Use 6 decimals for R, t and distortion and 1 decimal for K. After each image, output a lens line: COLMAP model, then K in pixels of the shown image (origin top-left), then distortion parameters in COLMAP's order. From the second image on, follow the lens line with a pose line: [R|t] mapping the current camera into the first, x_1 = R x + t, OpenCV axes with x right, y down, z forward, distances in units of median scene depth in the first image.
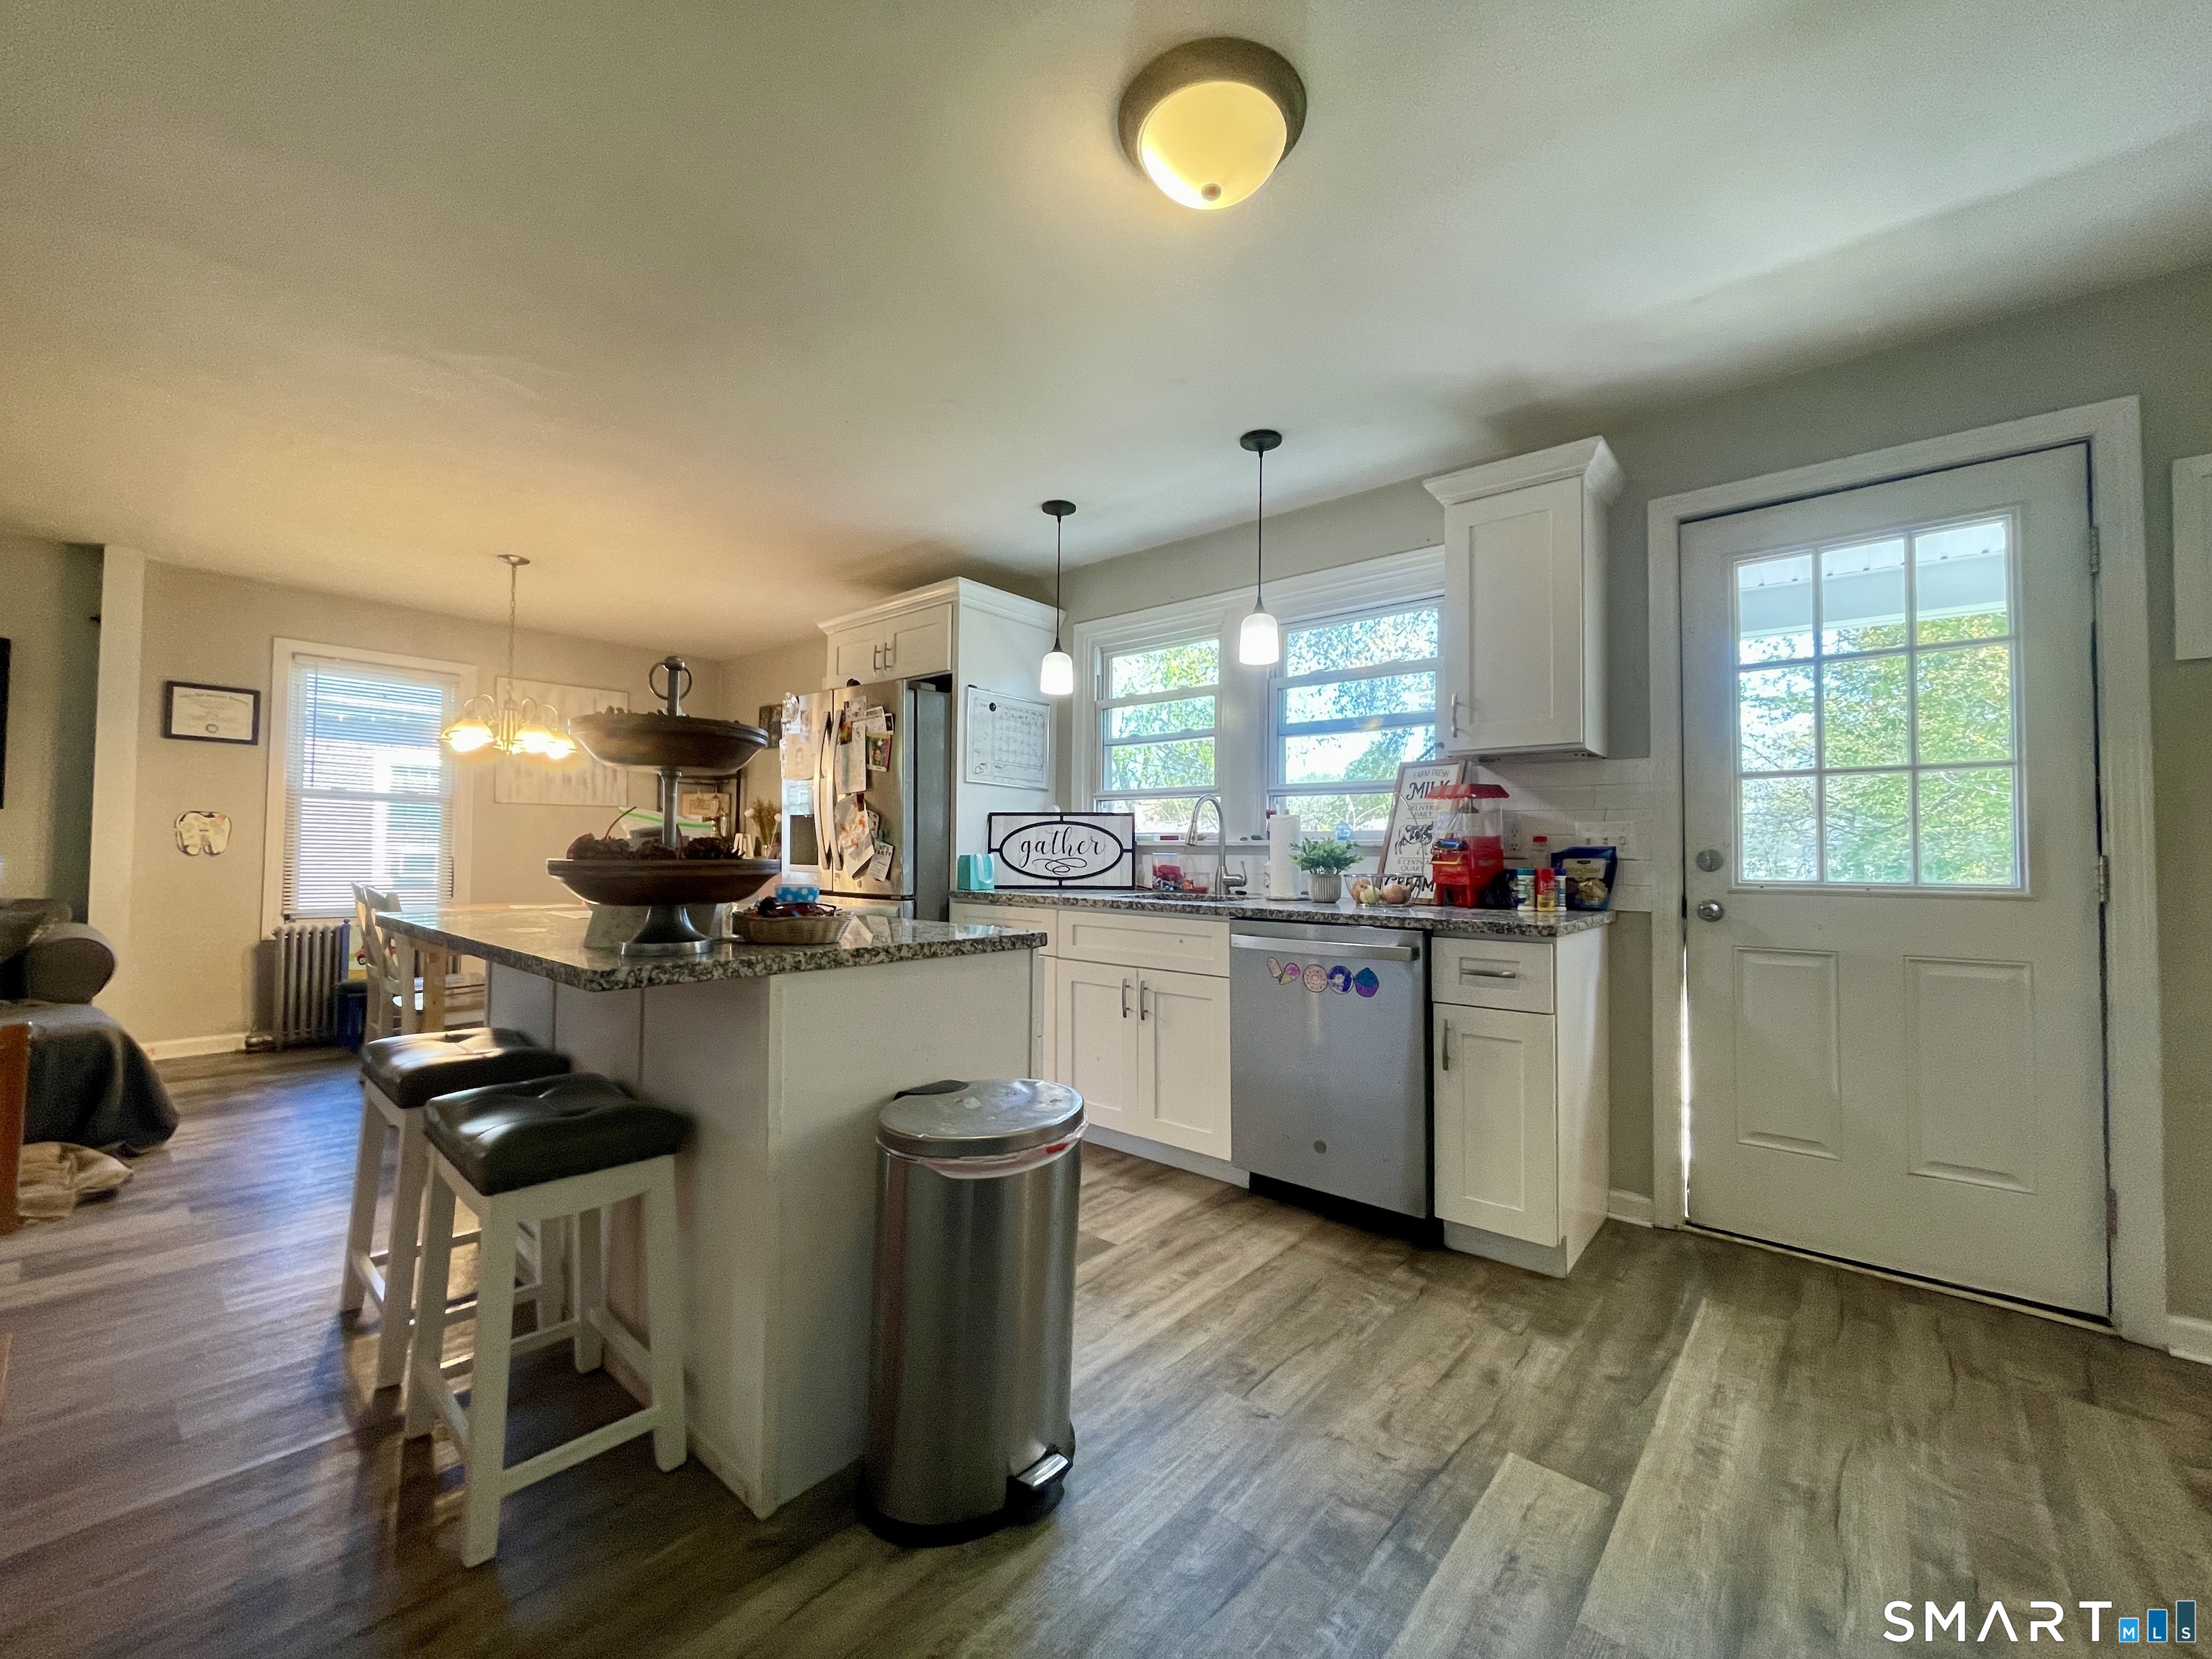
lens RADIAL K [[895.3, 0, 1098.5], [0, 895.3, 832.1], [0, 0, 1]] dist [-0.002369, -0.000140]
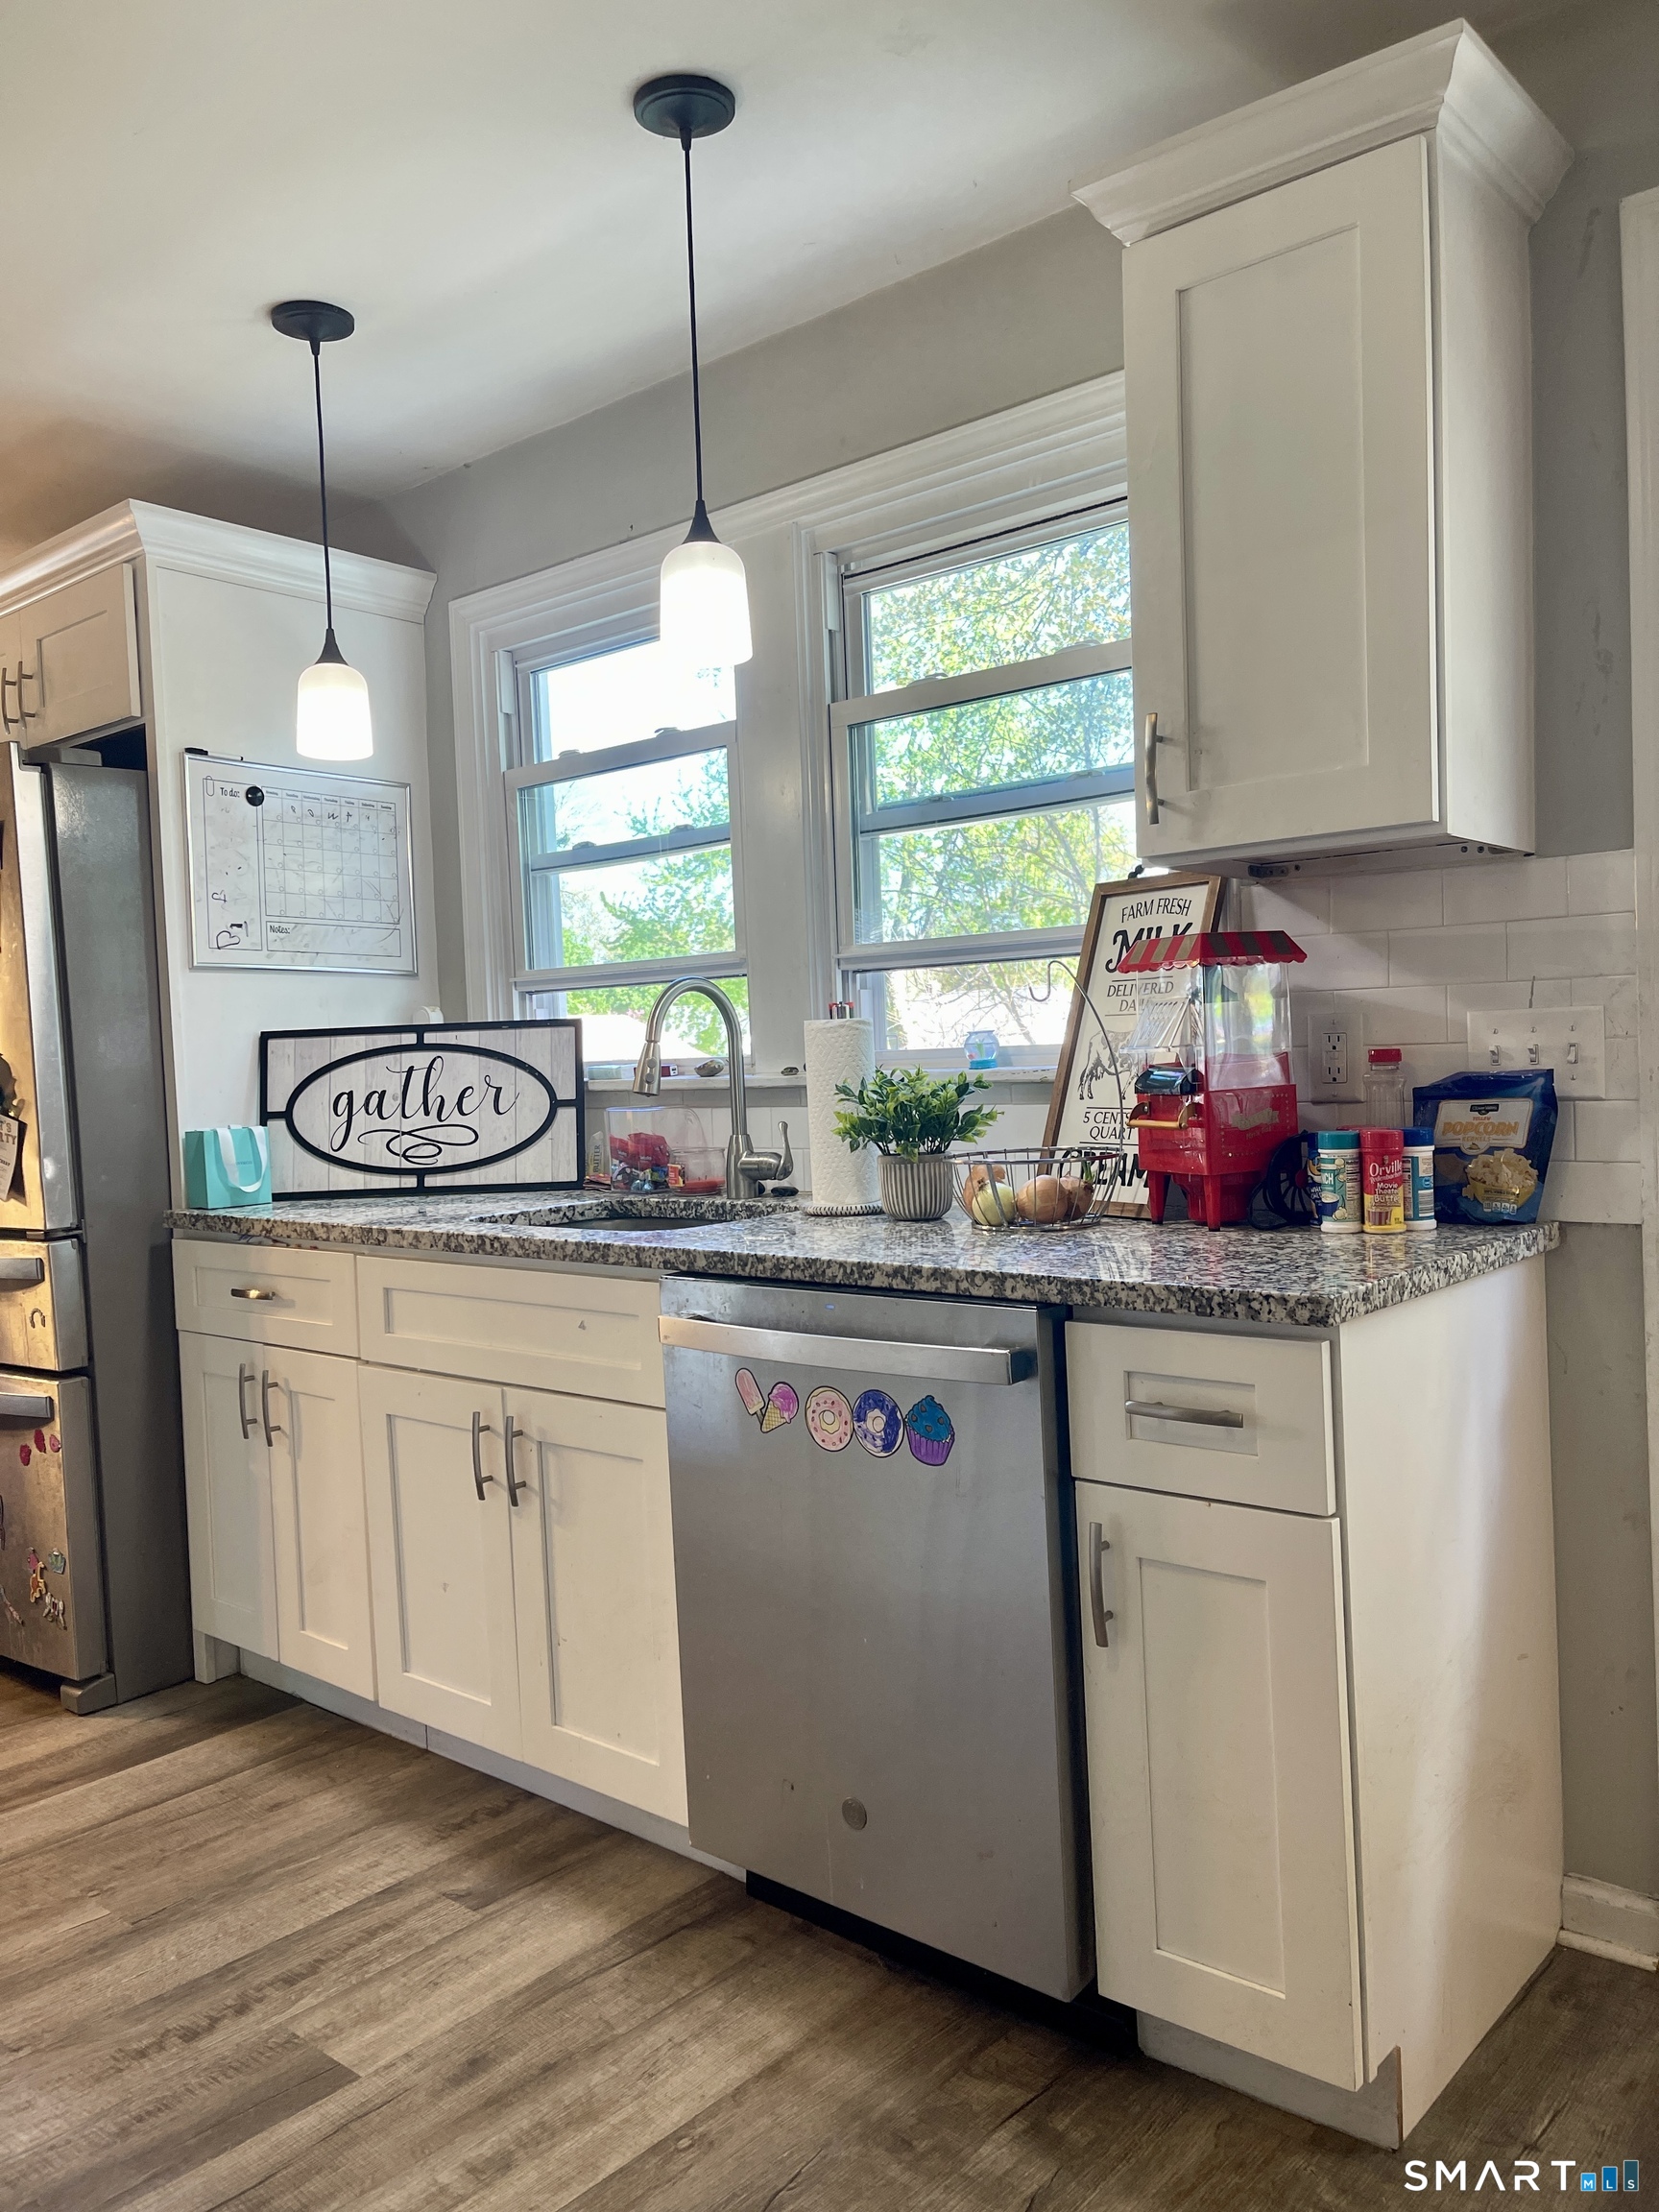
lens RADIAL K [[1670.1, 0, 826.6], [0, 1670.1, 1117.0], [0, 0, 1]] dist [0.046566, -0.044397]
pose [[0.998916, -0.045556, -0.009528, 0.187390], [0.046033, 0.997264, 0.057848, -0.016708], [0.006866, -0.058224, 0.998280, 0.166281]]
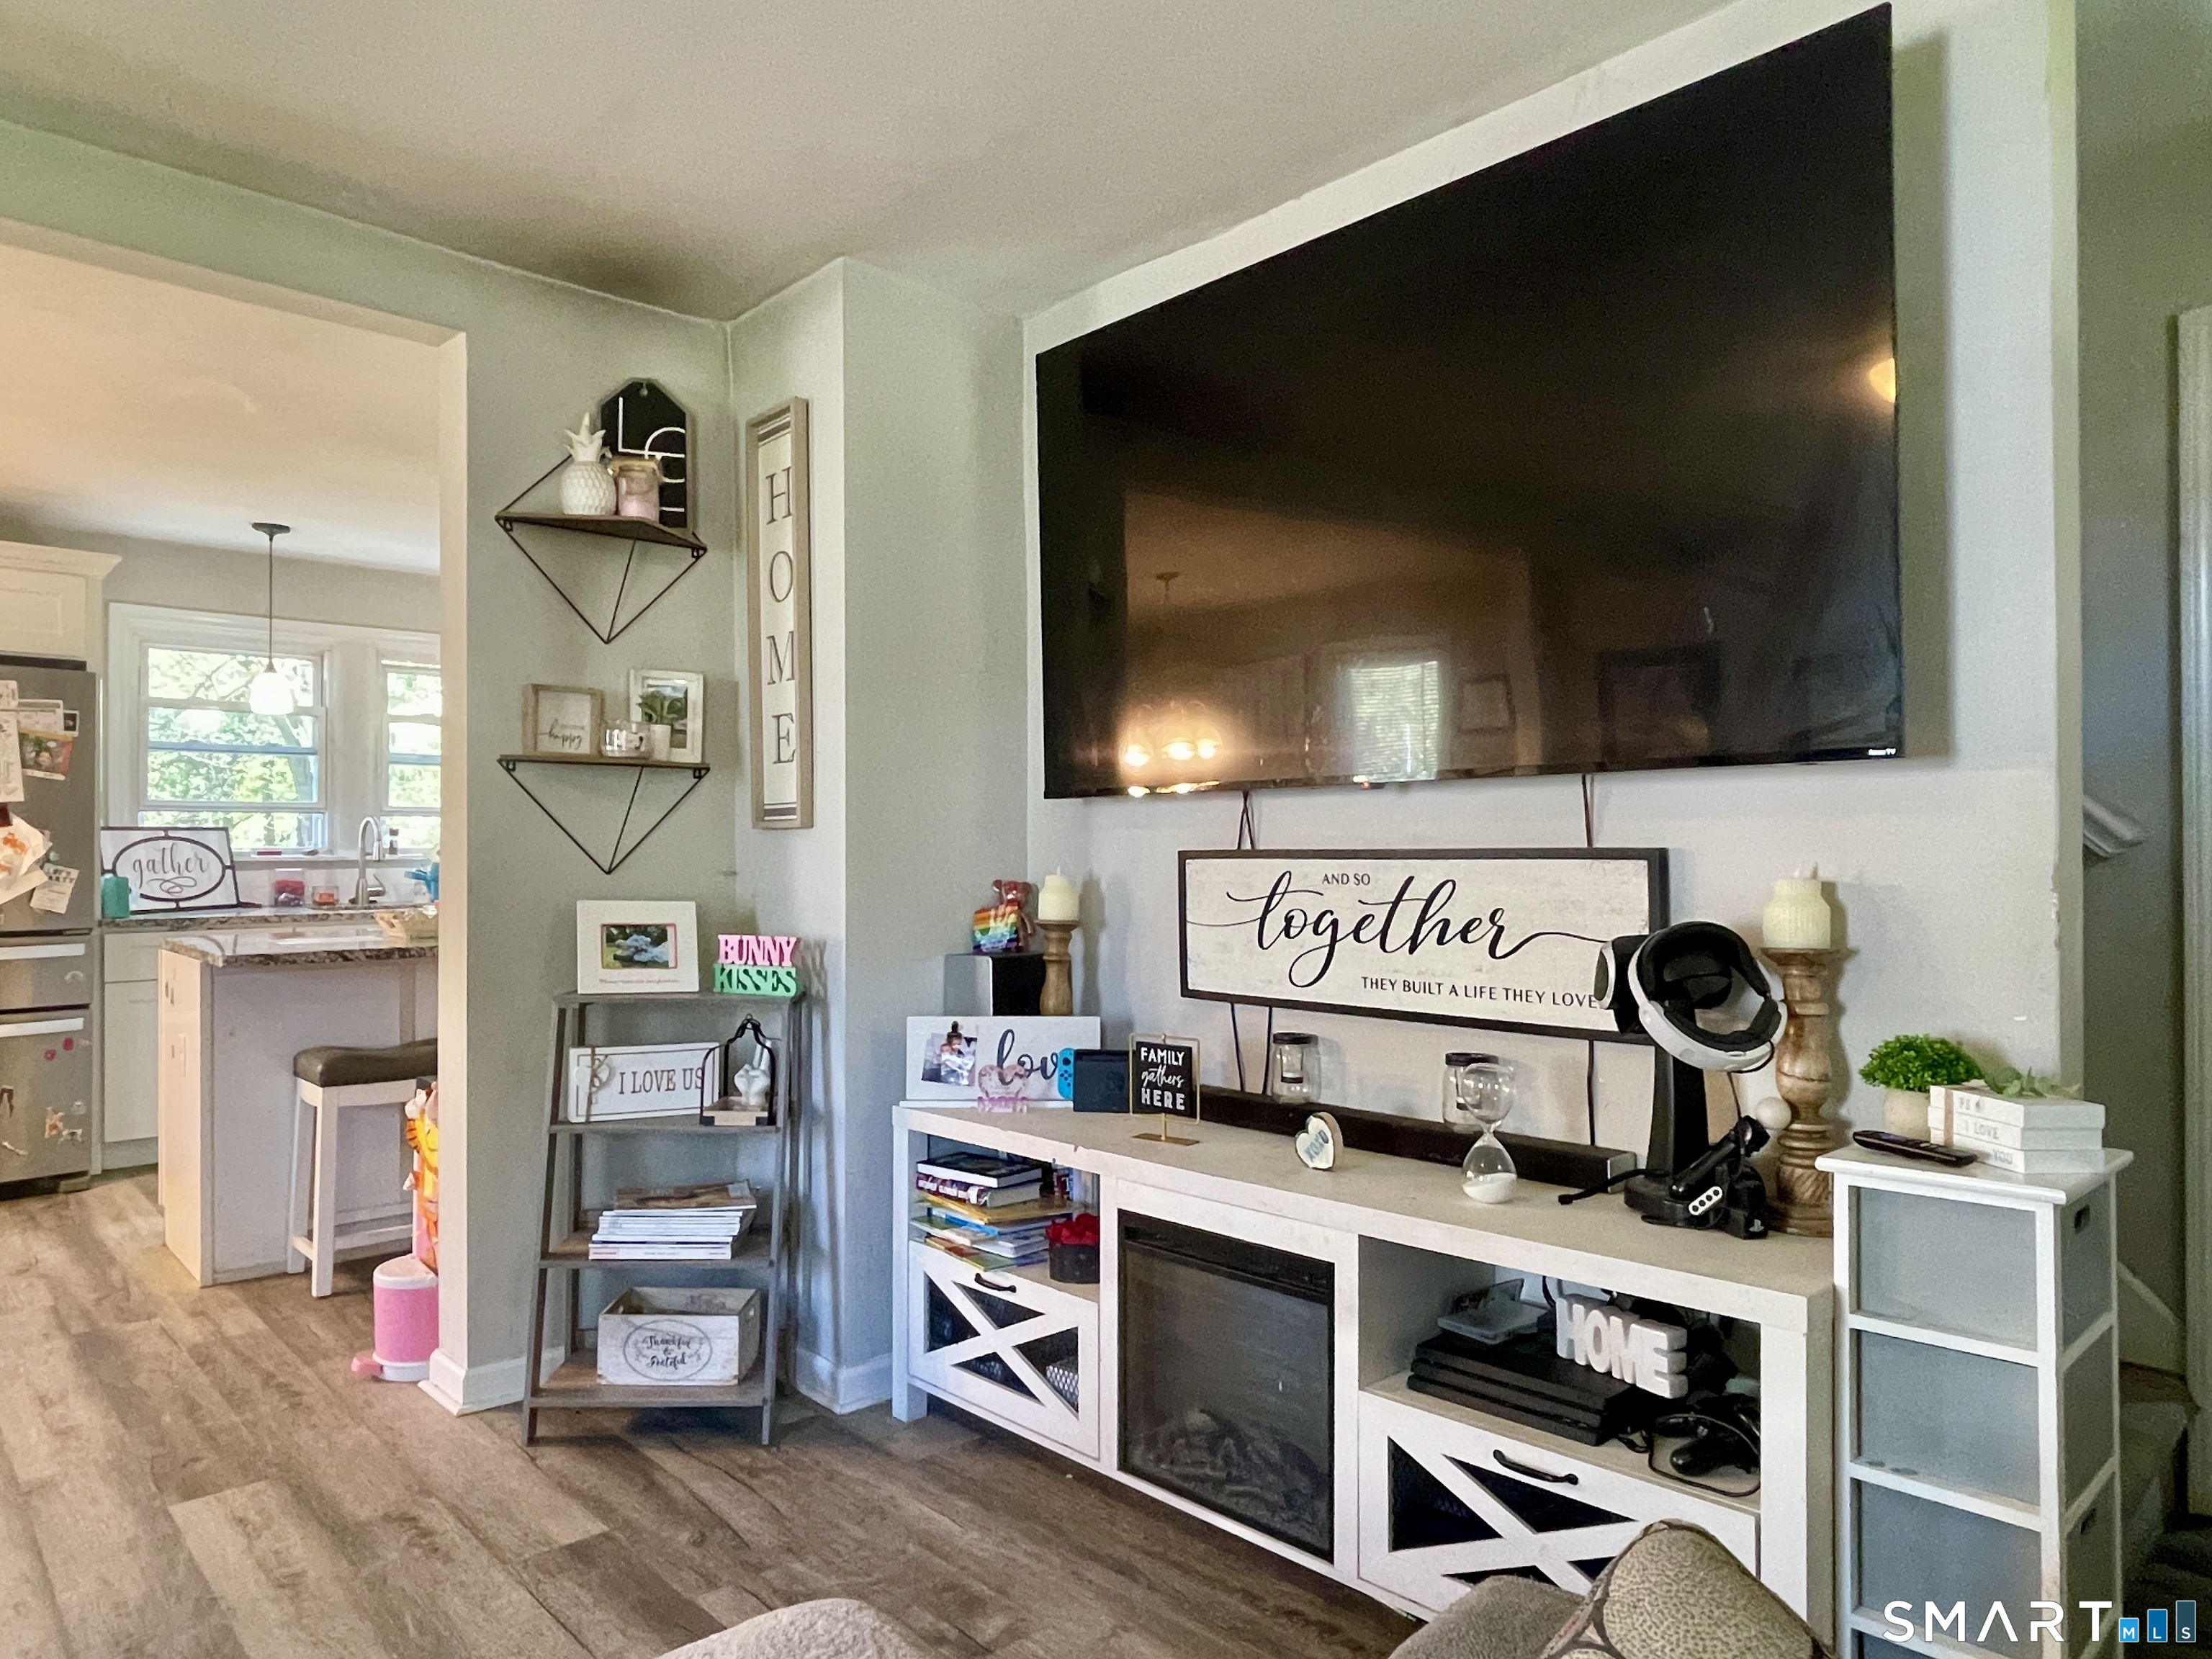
lens RADIAL K [[1379.1, 0, 1090.7], [0, 1379.1, 836.4], [0, 0, 1]] dist [-0.001740, -0.003807]
pose [[0.106200, -0.006443, 0.994324, -1.451729], [-0.021226, 0.999736, 0.008746, -0.048691], [-0.994118, -0.022035, 0.106035, -0.081445]]
